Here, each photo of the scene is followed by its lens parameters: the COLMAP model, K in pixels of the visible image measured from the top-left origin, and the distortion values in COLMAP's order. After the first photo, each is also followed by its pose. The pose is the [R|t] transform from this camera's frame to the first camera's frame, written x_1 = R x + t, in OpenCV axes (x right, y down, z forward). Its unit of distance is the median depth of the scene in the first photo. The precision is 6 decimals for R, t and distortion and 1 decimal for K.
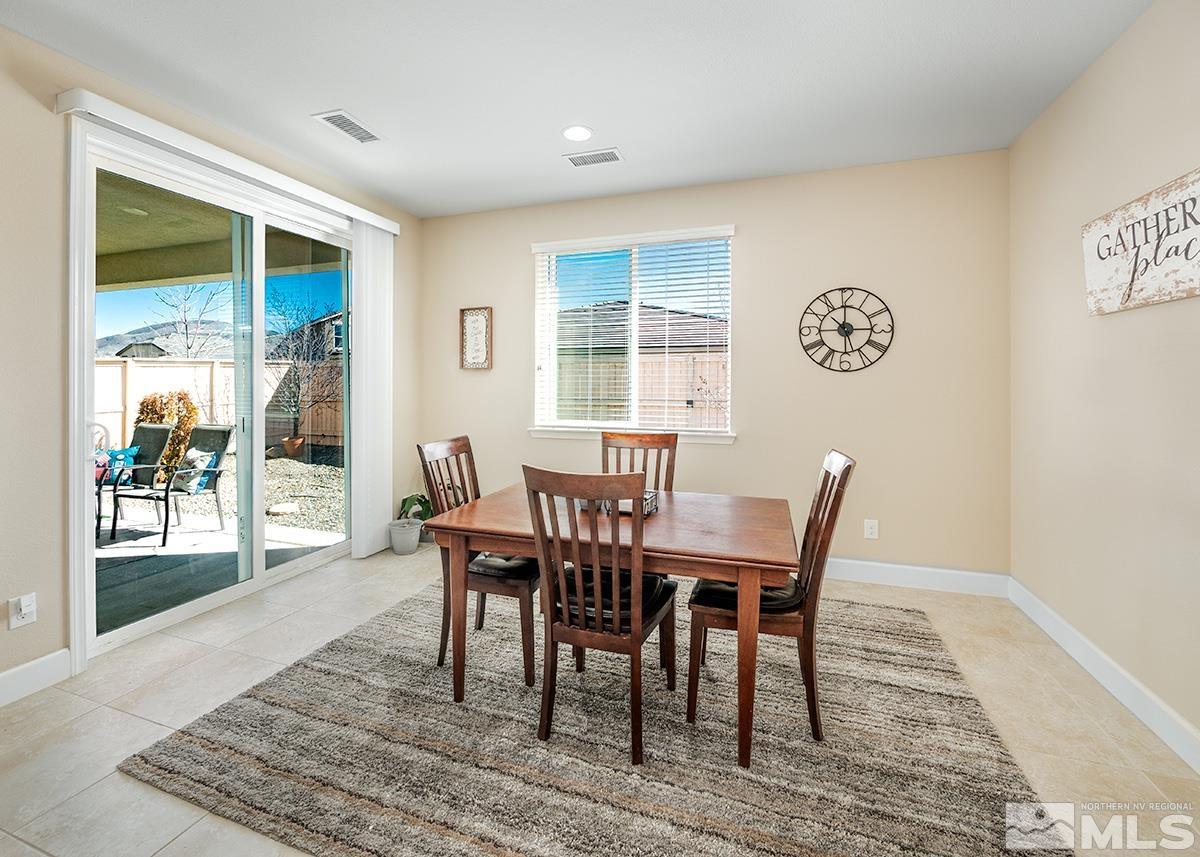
lens RADIAL K [[505.3, 0, 594.1], [0, 505.3, 386.6], [0, 0, 1]] dist [-0.001681, -0.000444]
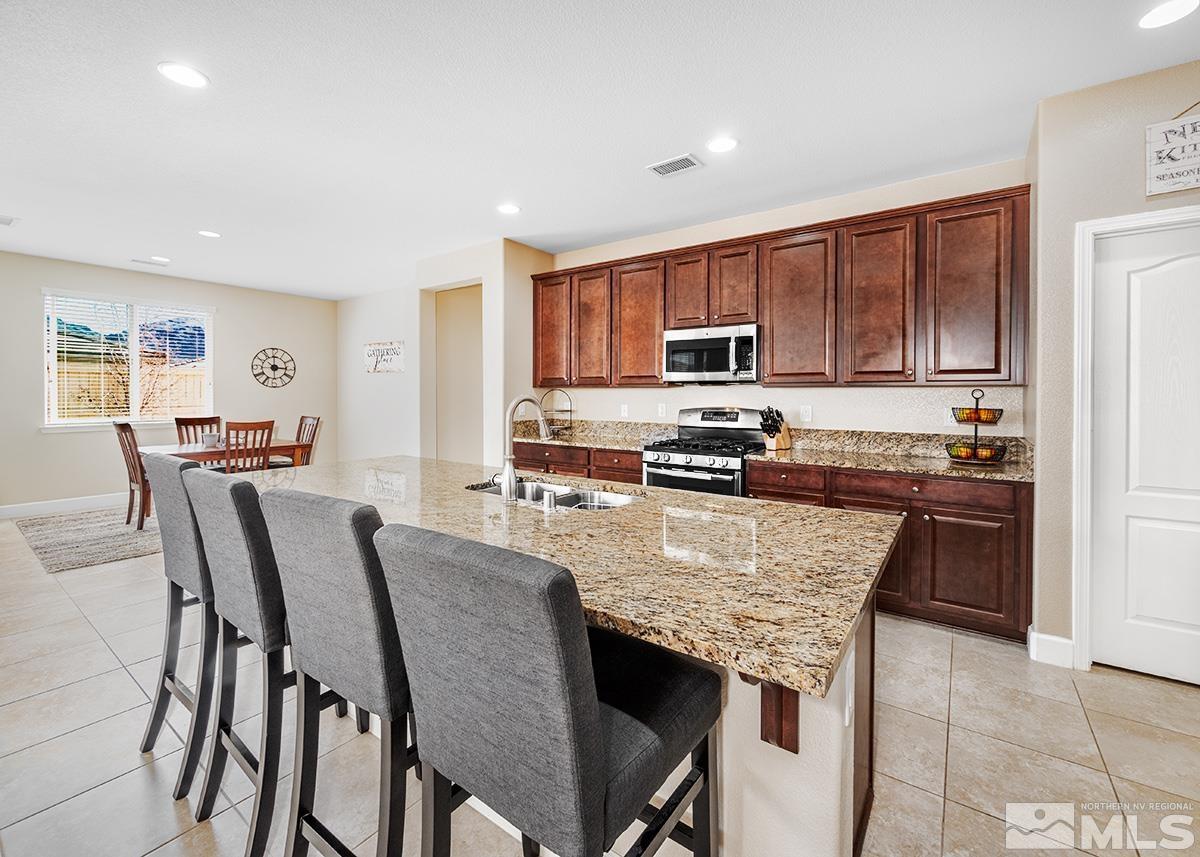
lens RADIAL K [[505.3, 0, 598.1], [0, 505.3, 396.6], [0, 0, 1]] dist [-0.001681, -0.000444]
pose [[0.287887, -0.004090, 0.957656, -1.159507], [-0.004487, 0.999974, 0.005619, -0.008629], [-0.957654, -0.005915, 0.287861, -0.935081]]
